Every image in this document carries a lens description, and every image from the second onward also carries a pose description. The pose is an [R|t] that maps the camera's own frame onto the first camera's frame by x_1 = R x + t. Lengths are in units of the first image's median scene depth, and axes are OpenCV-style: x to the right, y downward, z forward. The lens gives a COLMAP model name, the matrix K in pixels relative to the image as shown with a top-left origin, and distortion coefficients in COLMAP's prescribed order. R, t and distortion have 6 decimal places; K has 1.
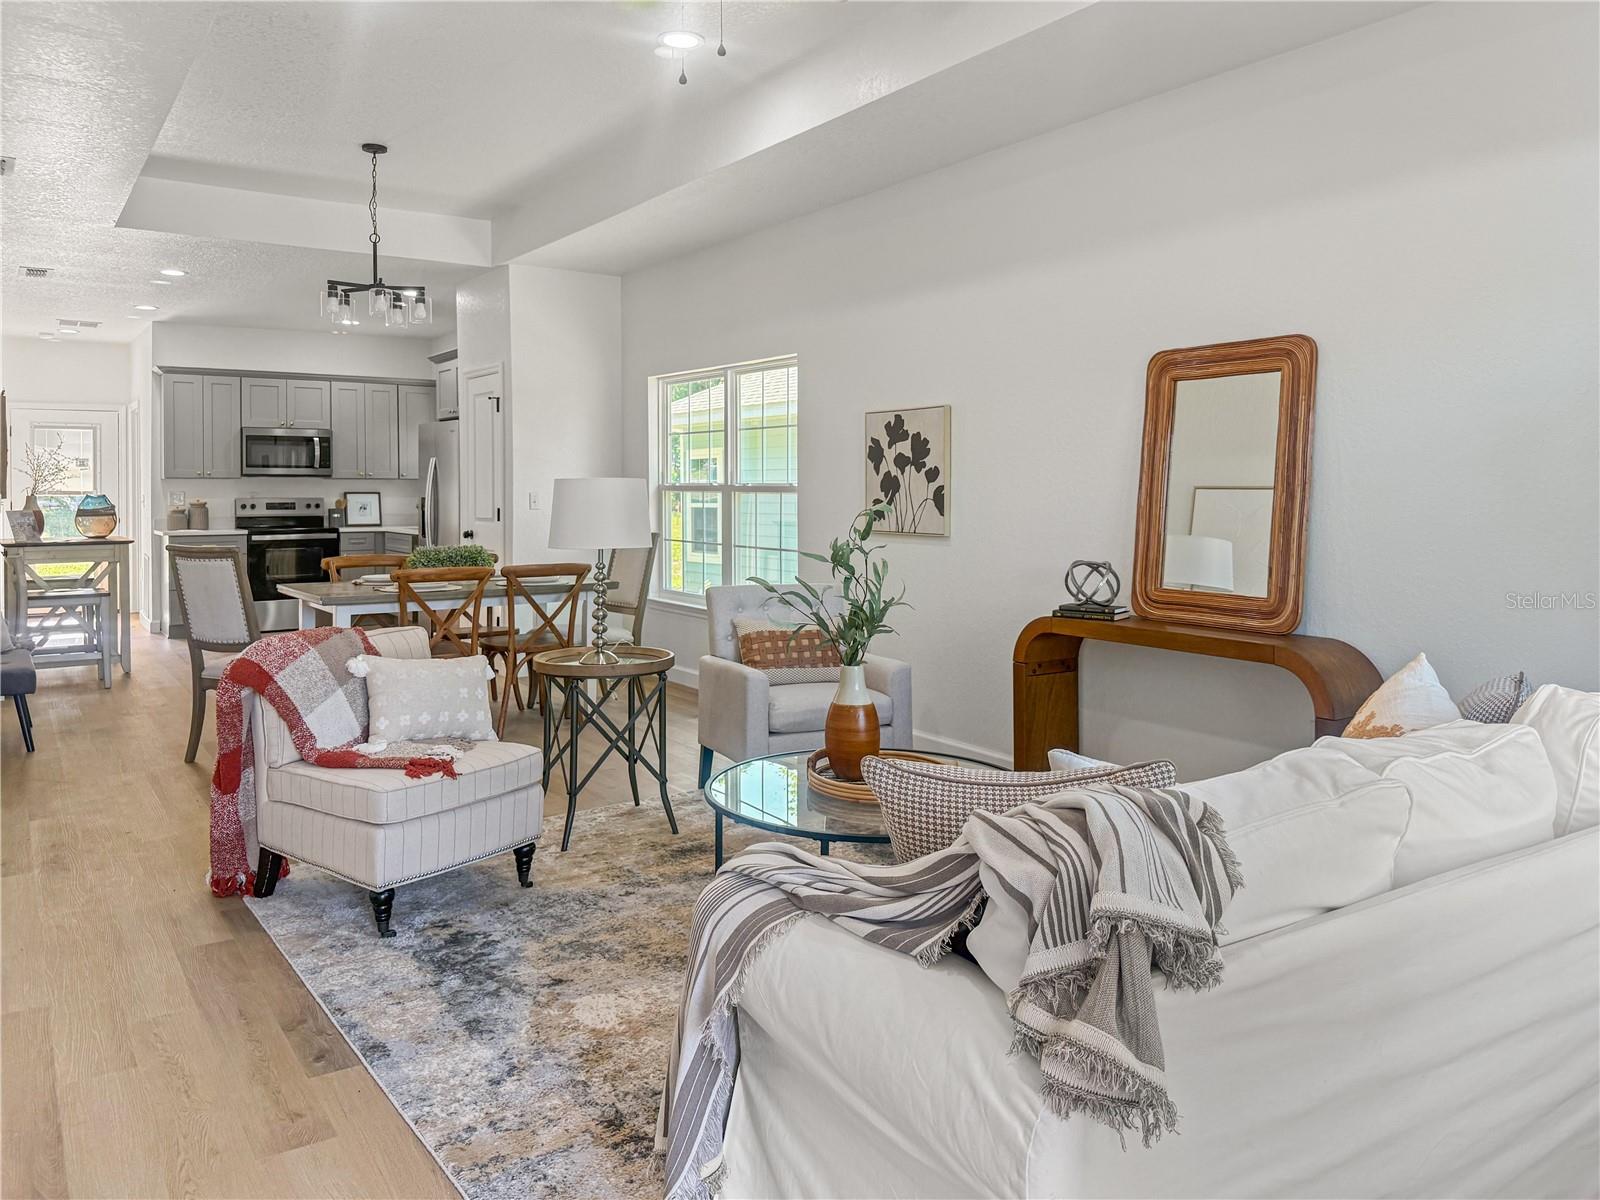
lens RADIAL K [[1144.4, 0, 793.5], [0, 1144.4, 529.8], [0, 0, 1]] dist [0.074474, -0.089413]
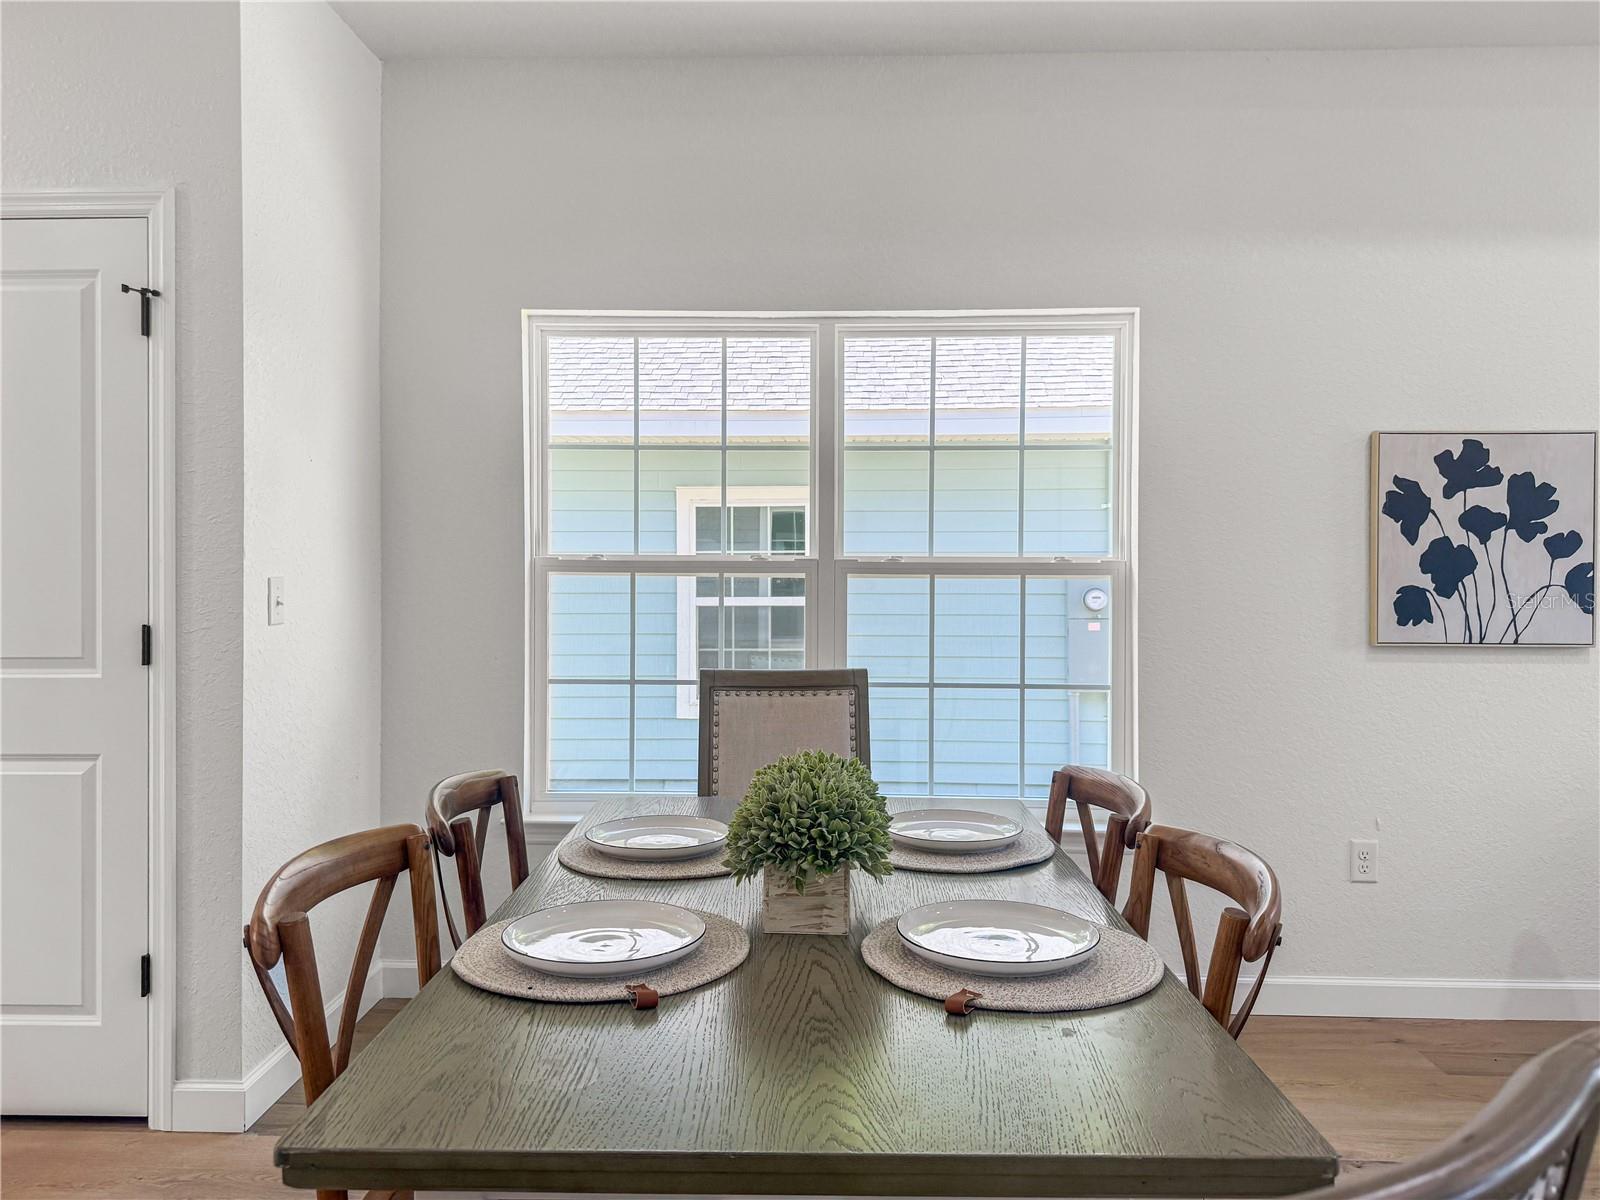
lens RADIAL K [[1144.4, 0, 798.3], [0, 1144.4, 578.7], [0, 0, 1]] dist [0.074474, -0.089413]
pose [[0.600328, -0.003447, 0.799746, -0.527003], [0.027199, 0.999500, -0.016109, -0.027416], [-0.799291, 0.031423, 0.600122, 0.831765]]
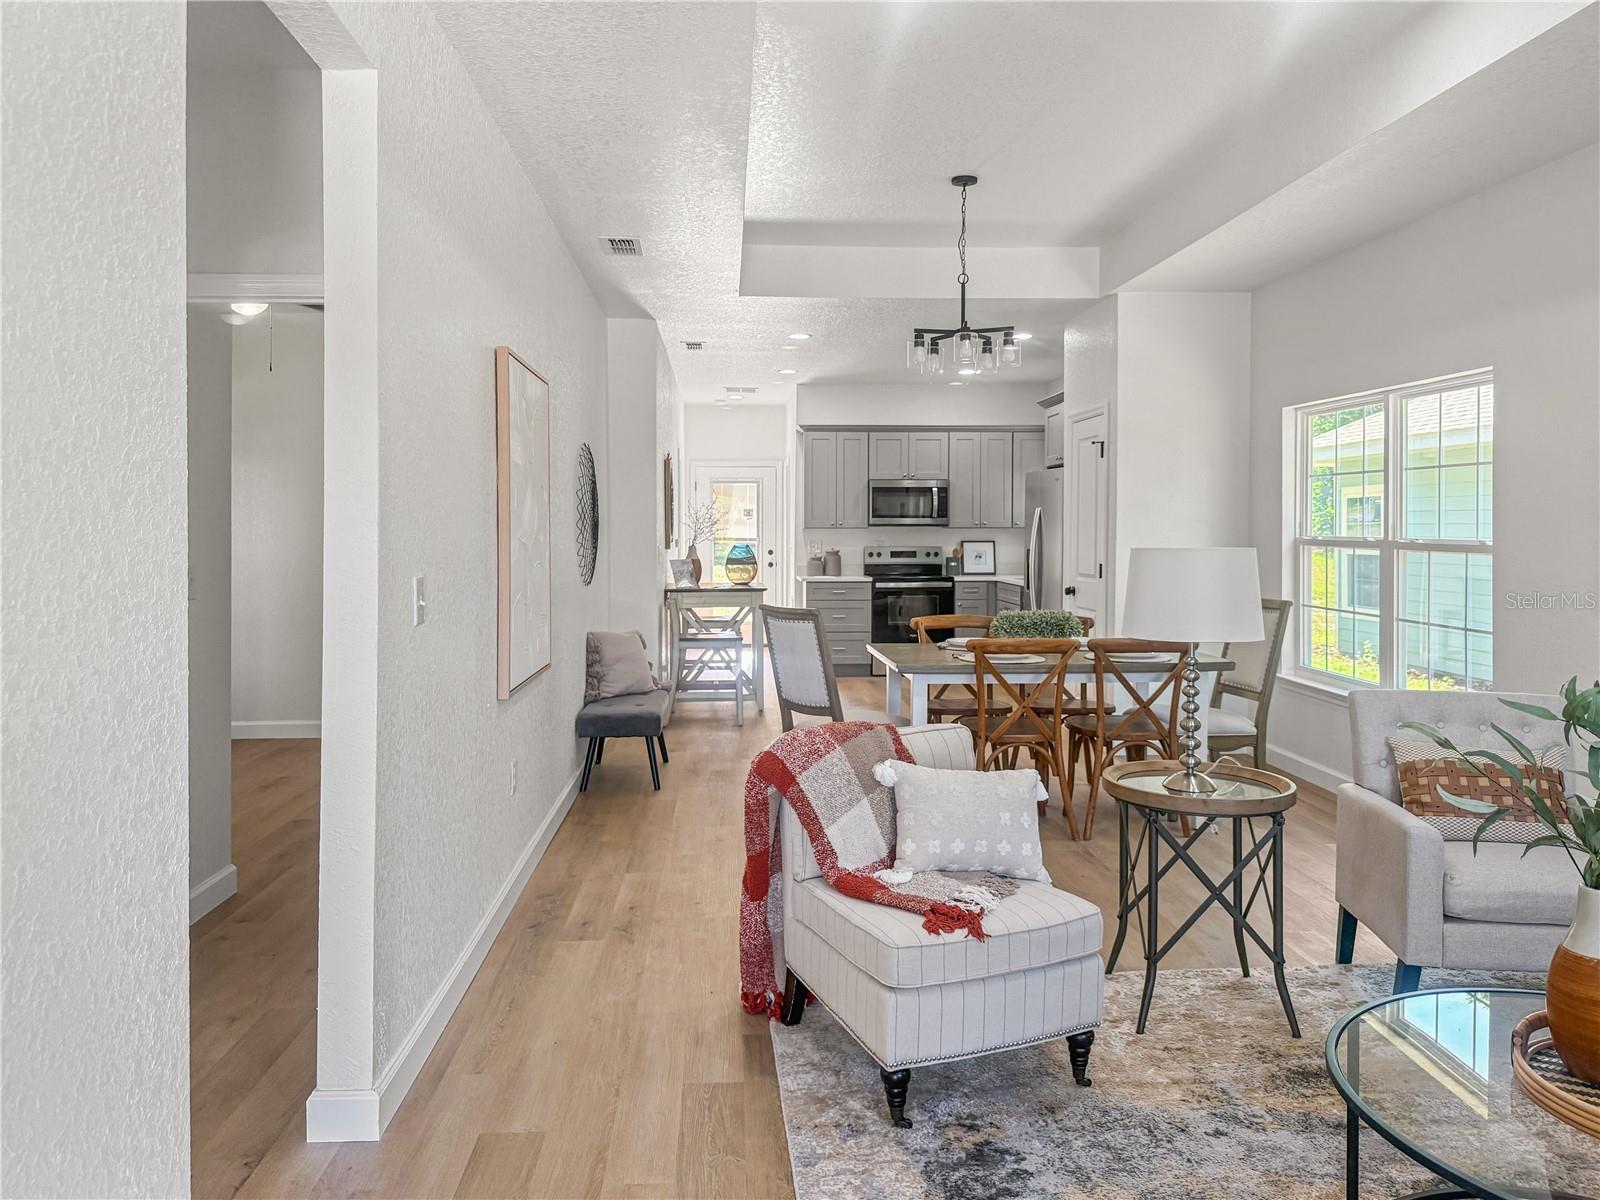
lens RADIAL K [[1144.4, 0, 822.5], [0, 1144.4, 540.8], [0, 0, 1]] dist [0.074474, -0.089413]
pose [[0.868603, 0.004396, -0.495489, -0.000706], [-0.016226, 0.999677, -0.019576, -0.020042], [0.495243, 0.025043, 0.868394, 0.139996]]
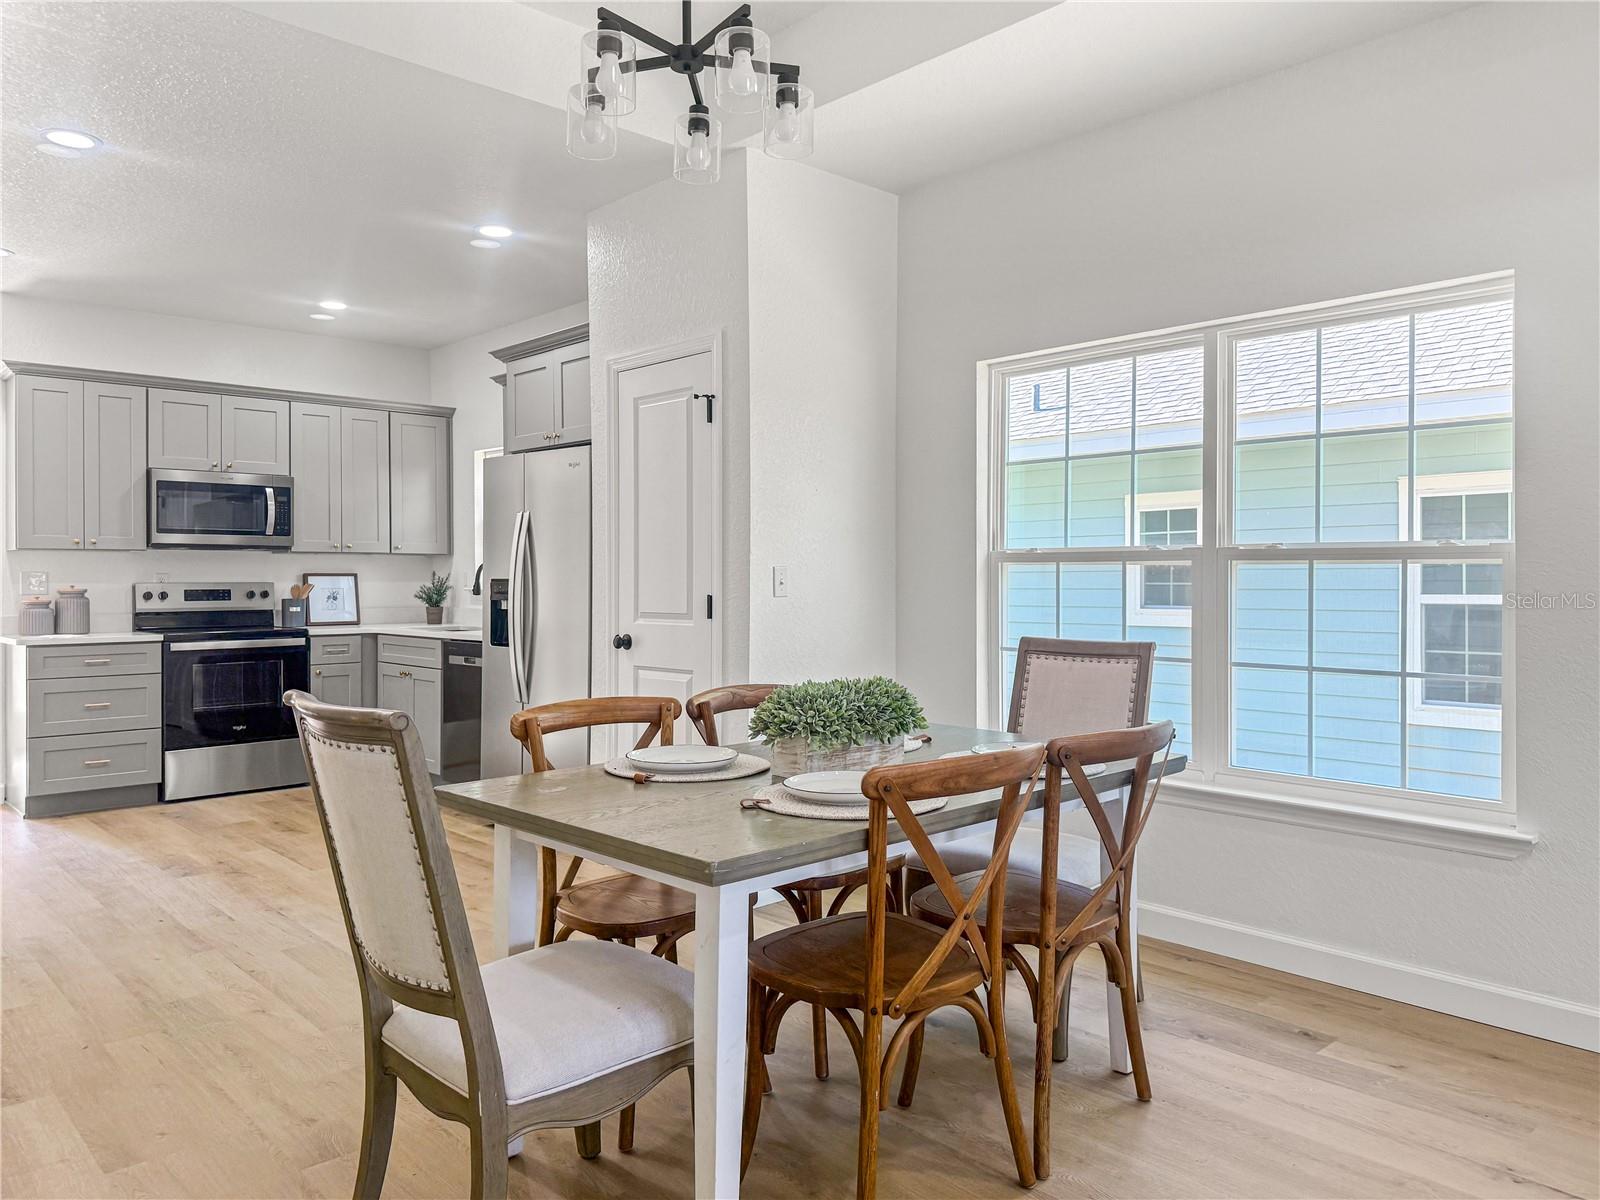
lens RADIAL K [[1144.4, 0, 806.1], [0, 1144.4, 589.3], [0, 0, 1]] dist [0.074474, -0.089413]
pose [[0.989431, -0.003642, 0.144960, -0.375205], [0.007232, 0.999680, -0.024249, -0.010303], [-0.144826, 0.025041, 0.989140, 0.577239]]
